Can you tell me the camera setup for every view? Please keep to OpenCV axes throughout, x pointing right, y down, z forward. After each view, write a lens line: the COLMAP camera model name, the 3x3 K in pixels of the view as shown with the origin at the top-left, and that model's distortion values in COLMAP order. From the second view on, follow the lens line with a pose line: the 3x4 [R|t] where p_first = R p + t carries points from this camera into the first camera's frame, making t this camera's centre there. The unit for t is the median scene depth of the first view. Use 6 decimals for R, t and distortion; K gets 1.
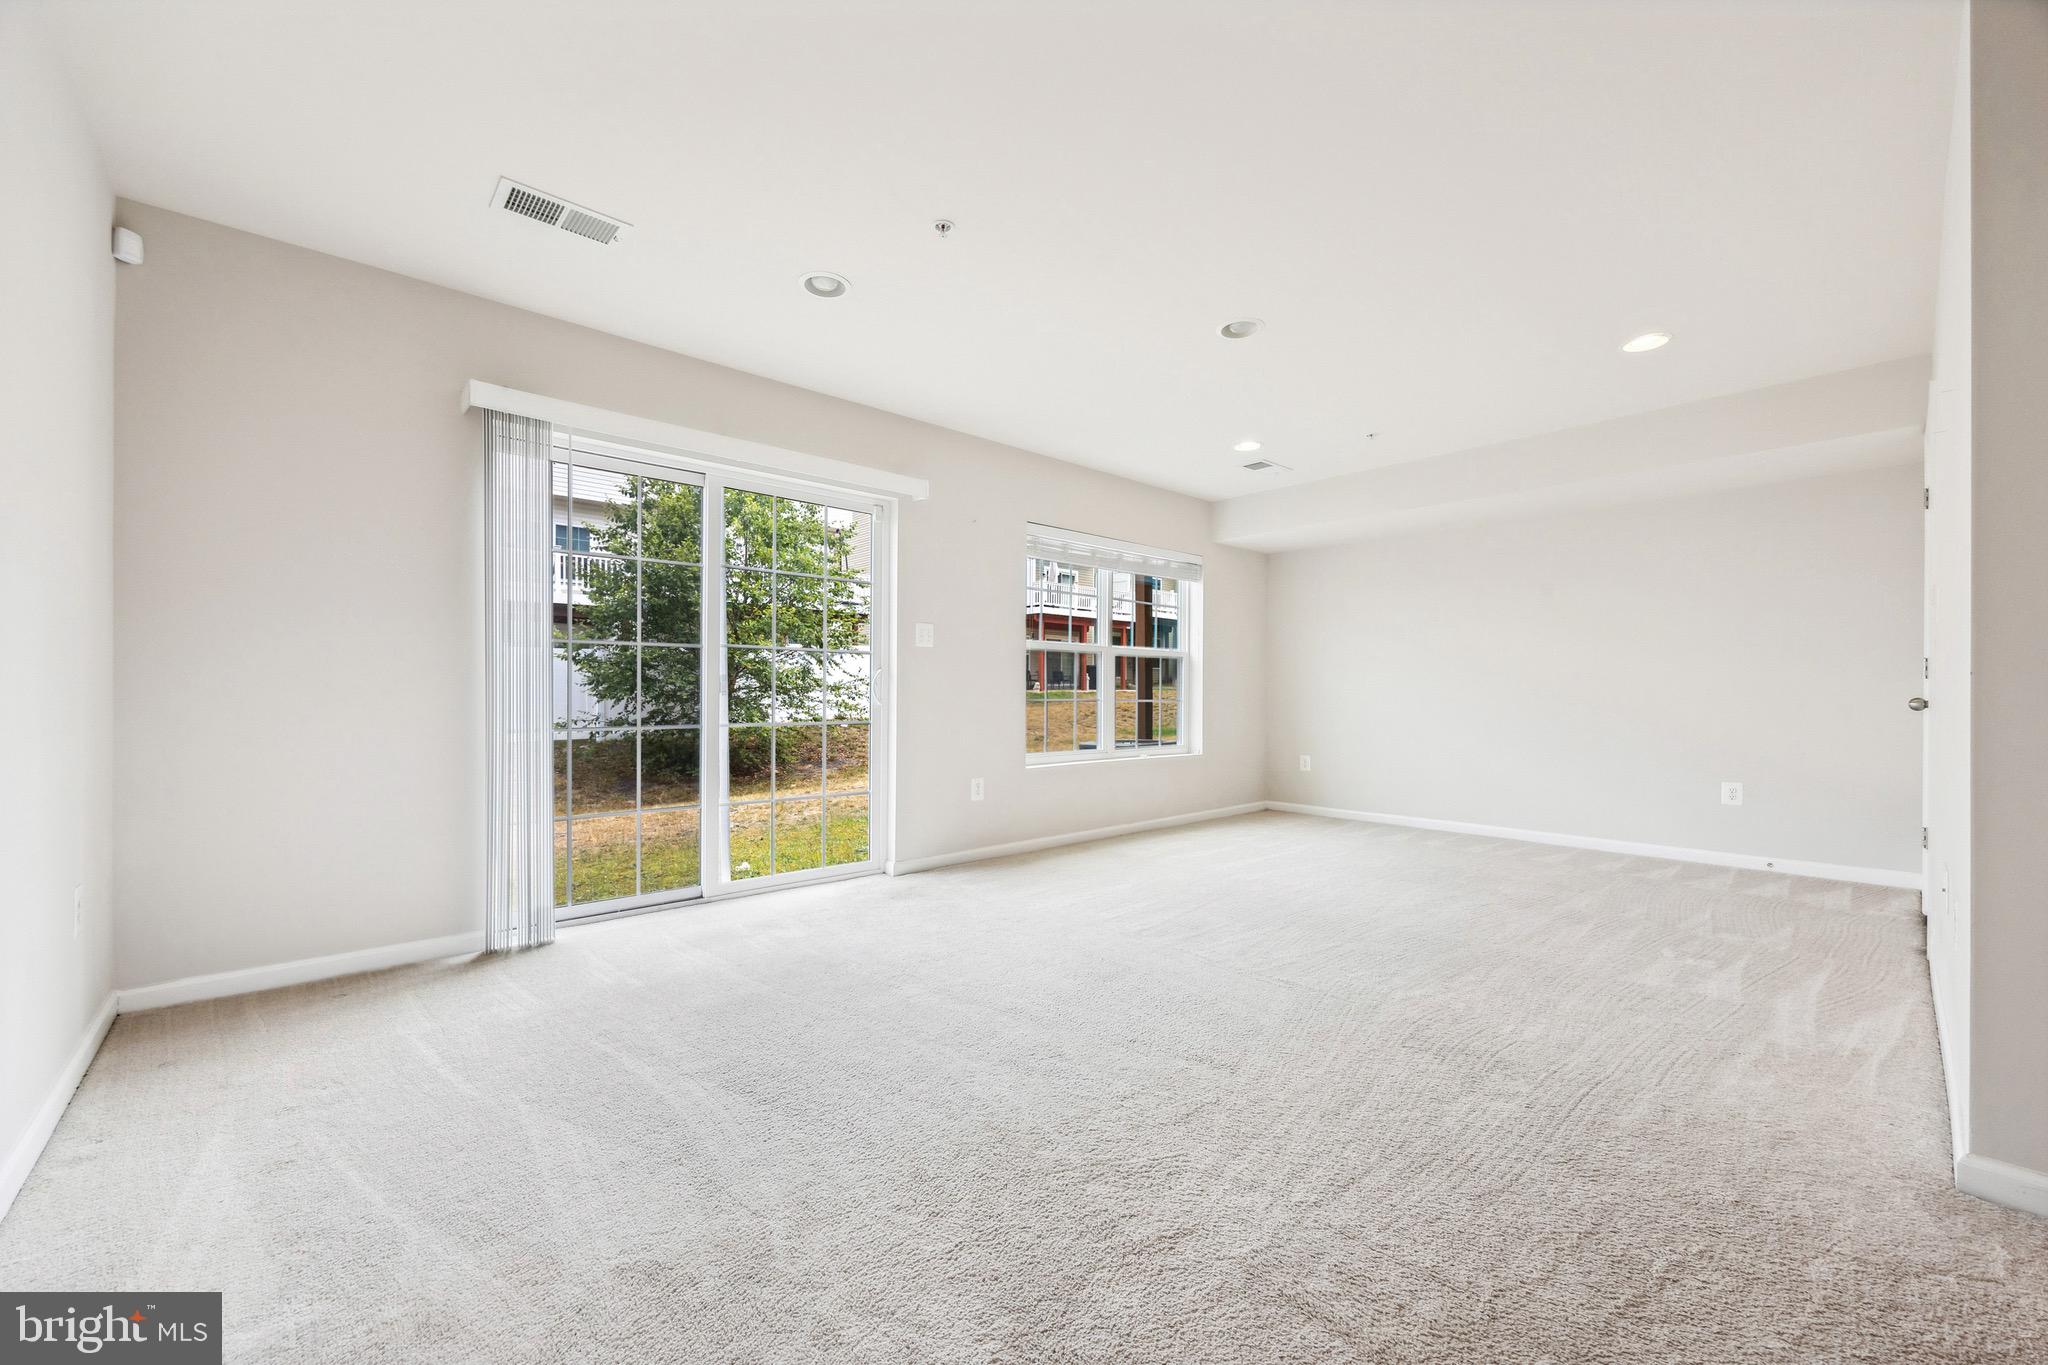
lens RADIAL K [[804.9, 0, 1023.7], [0, 804.9, 694.7], [0, 0, 1]] dist [0.001519, -0.000322]
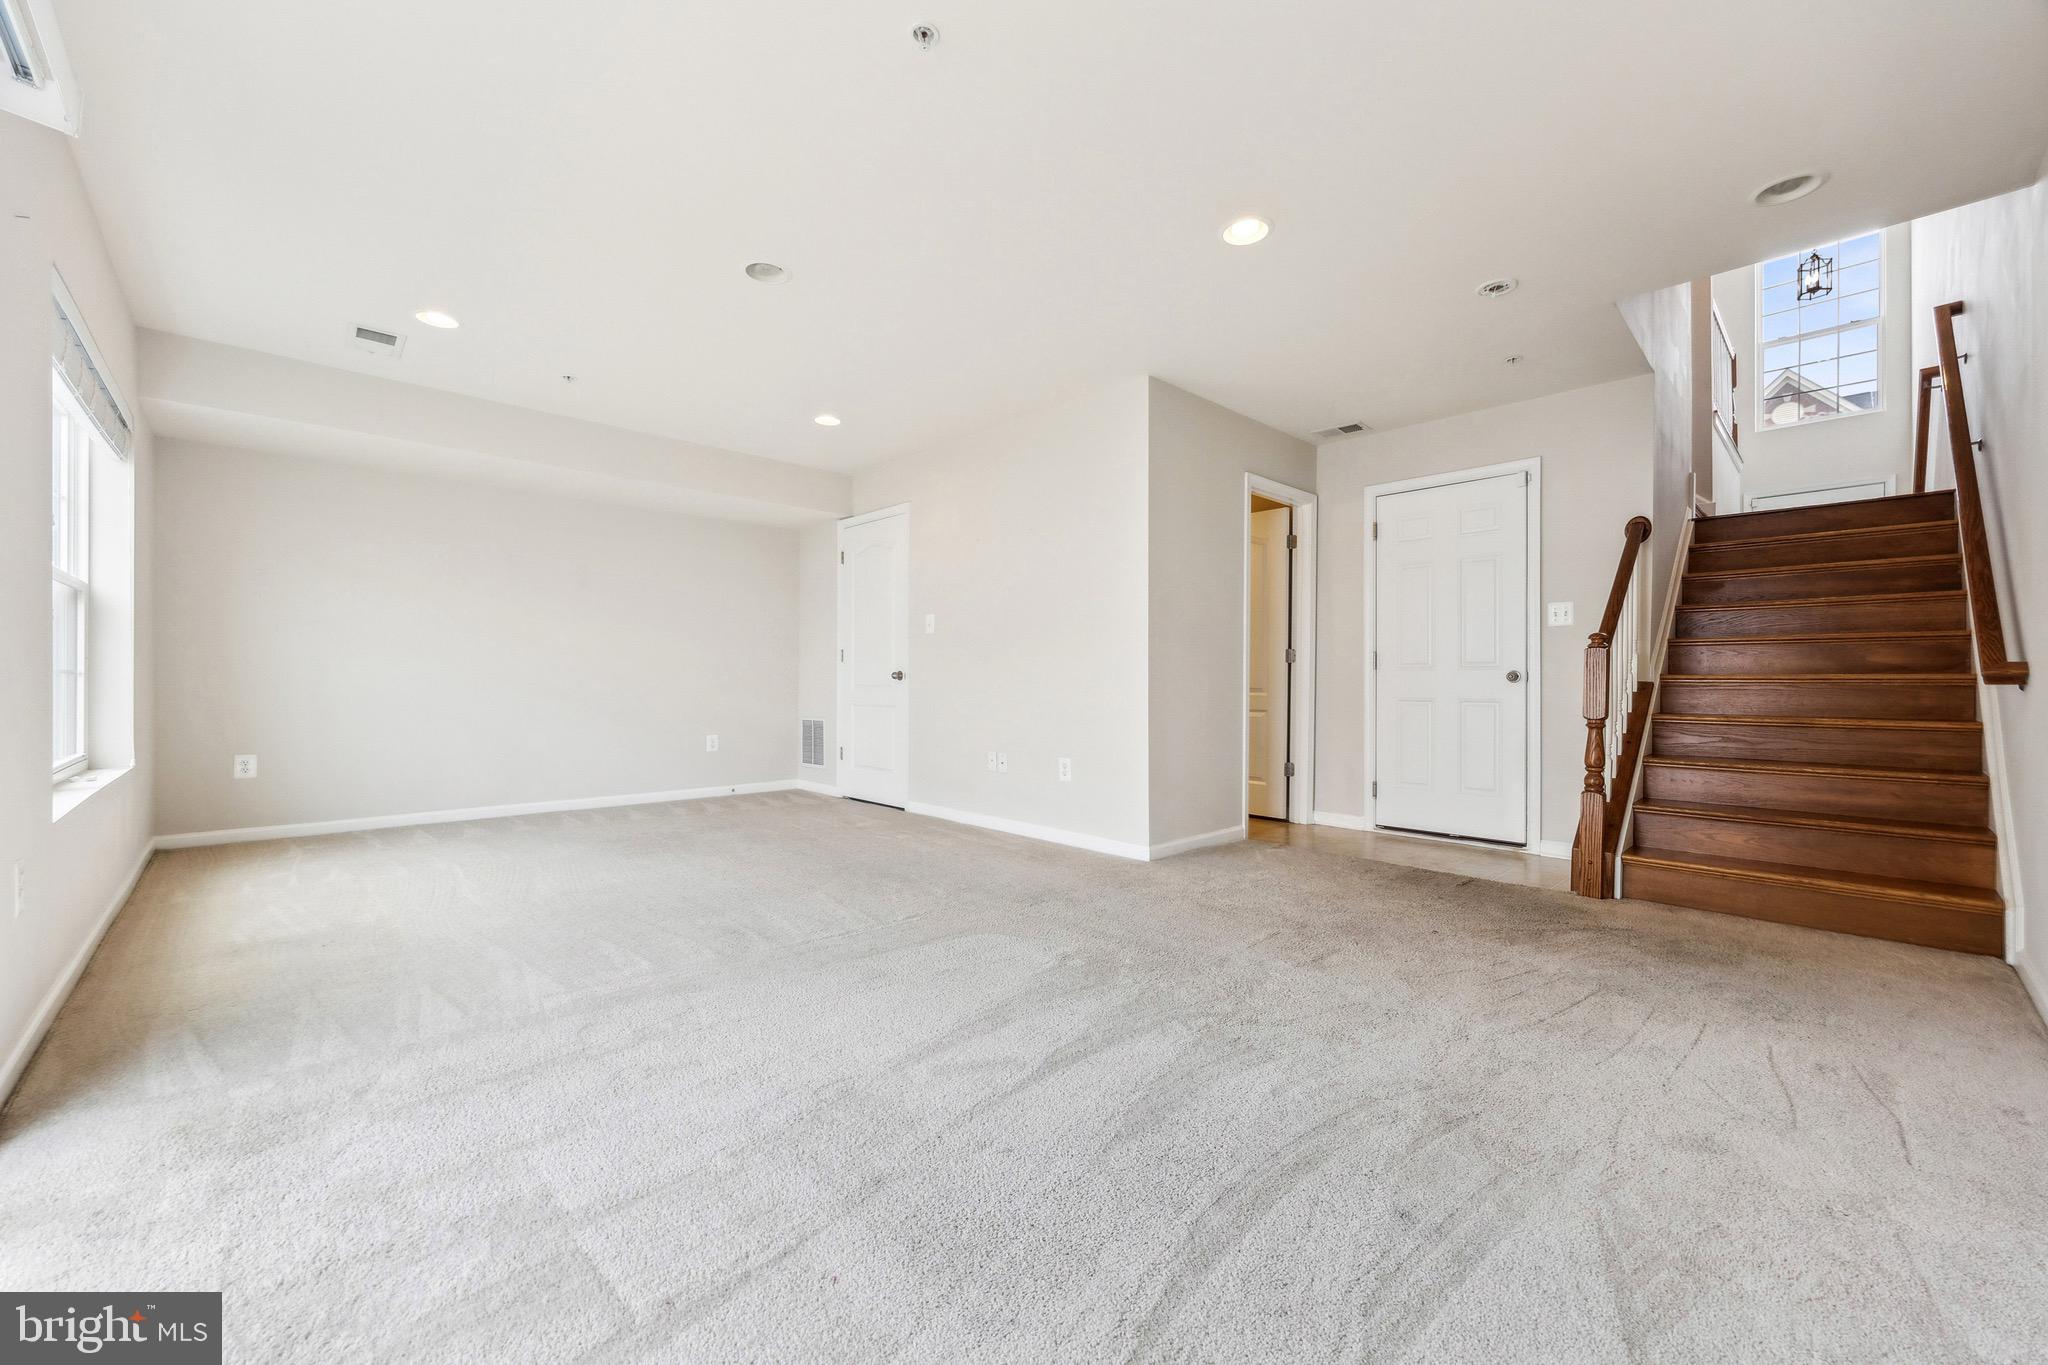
lens RADIAL K [[804.9, 0, 1023.7], [0, 804.9, 694.7], [0, 0, 1]] dist [0.001519, -0.000322]
pose [[-0.057005, -0.020161, 0.998170, -0.350355], [-0.001837, 0.999797, 0.020089, 0.011268], [-0.998372, -0.000688, -0.057030, 0.399800]]
